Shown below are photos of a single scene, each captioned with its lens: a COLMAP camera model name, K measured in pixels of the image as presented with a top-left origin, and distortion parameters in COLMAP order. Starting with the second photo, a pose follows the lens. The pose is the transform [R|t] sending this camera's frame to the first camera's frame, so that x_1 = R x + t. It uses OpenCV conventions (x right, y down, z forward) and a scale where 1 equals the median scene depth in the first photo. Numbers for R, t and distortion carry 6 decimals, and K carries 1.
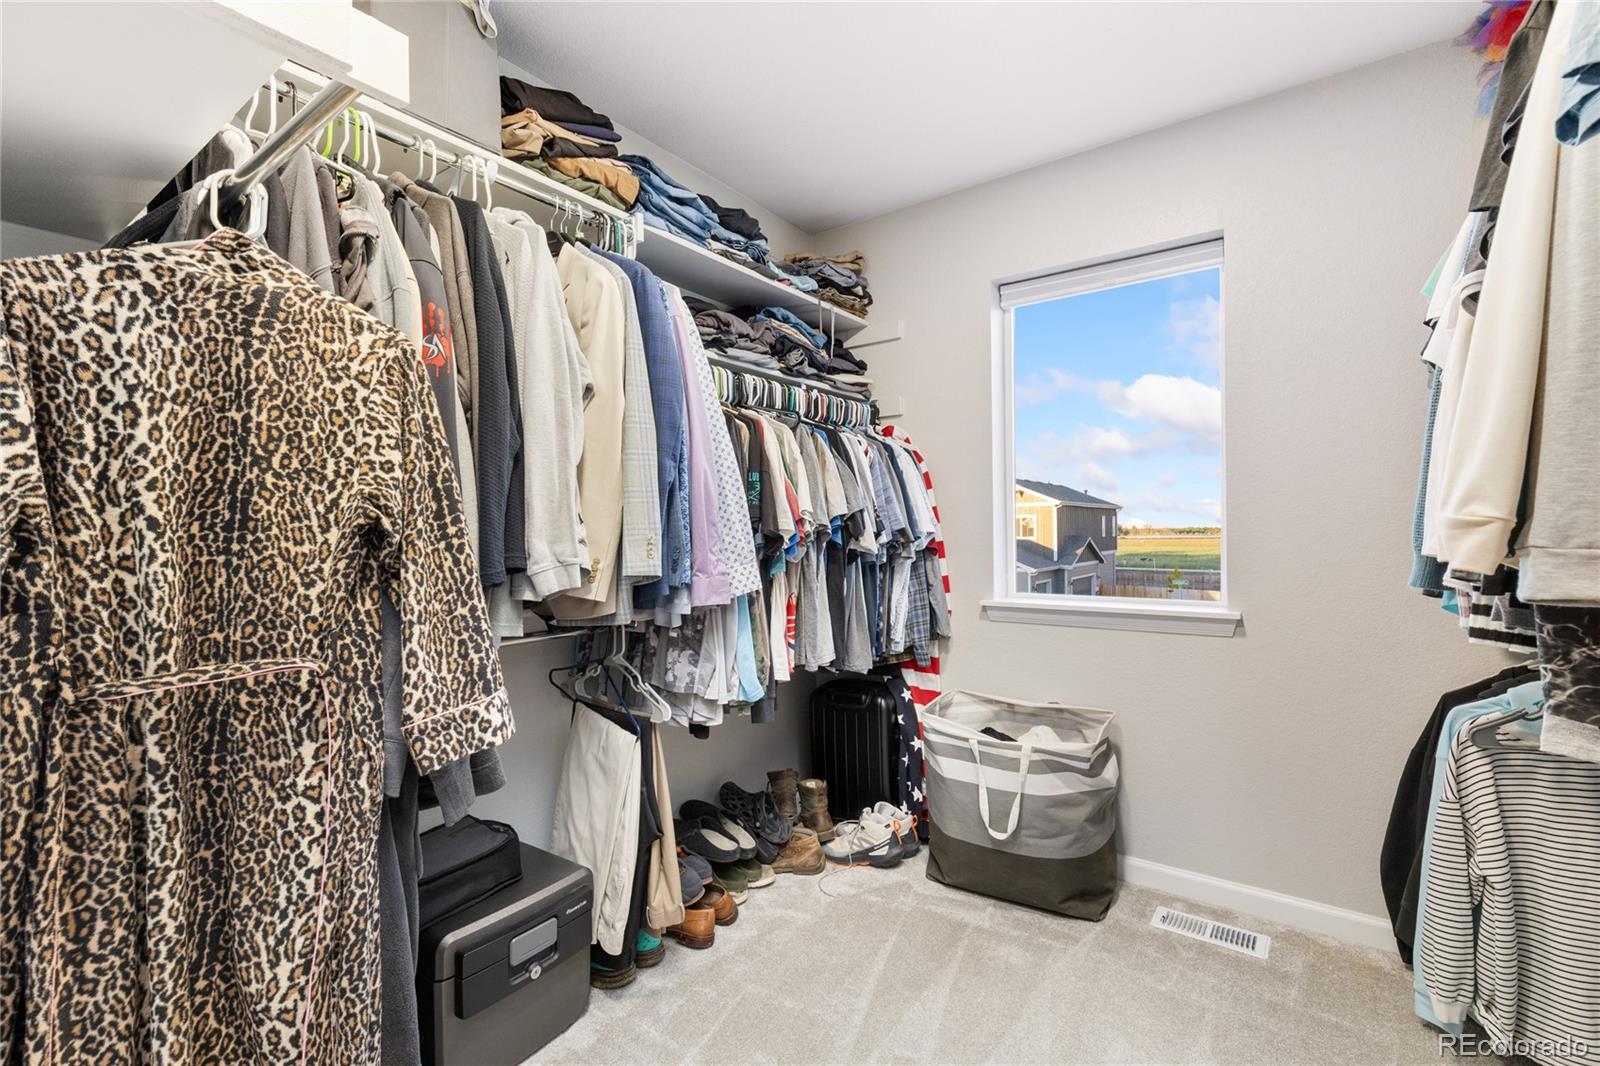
lens RADIAL K [[732.9, 0, 798.1], [0, 732.9, 528.0], [0, 0, 1]] dist [0.000228, -0.000223]
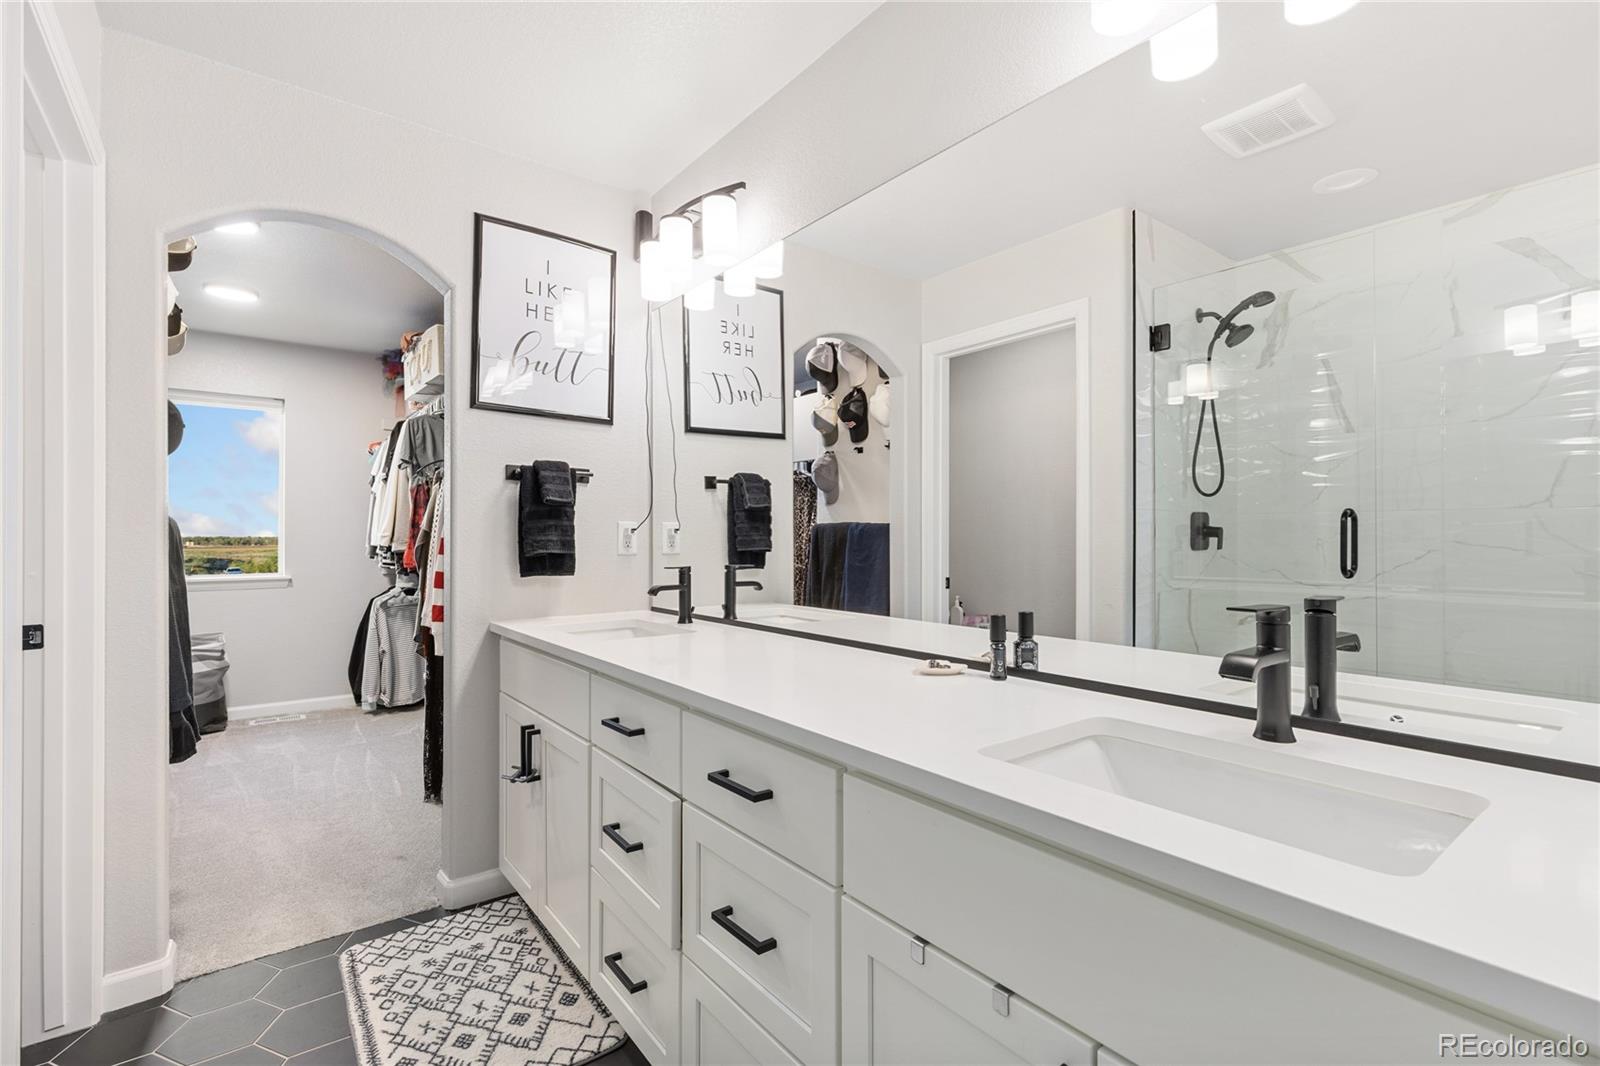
lens RADIAL K [[732.9, 0, 800.4], [0, 732.9, 533.7], [0, 0, 1]] dist [0.000228, -0.000223]
pose [[0.290166, 0.012776, 0.956891, -1.521930], [-0.003245, 0.999918, -0.012366, 0.014059], [-0.956971, 0.000483, 0.290184, -1.585338]]
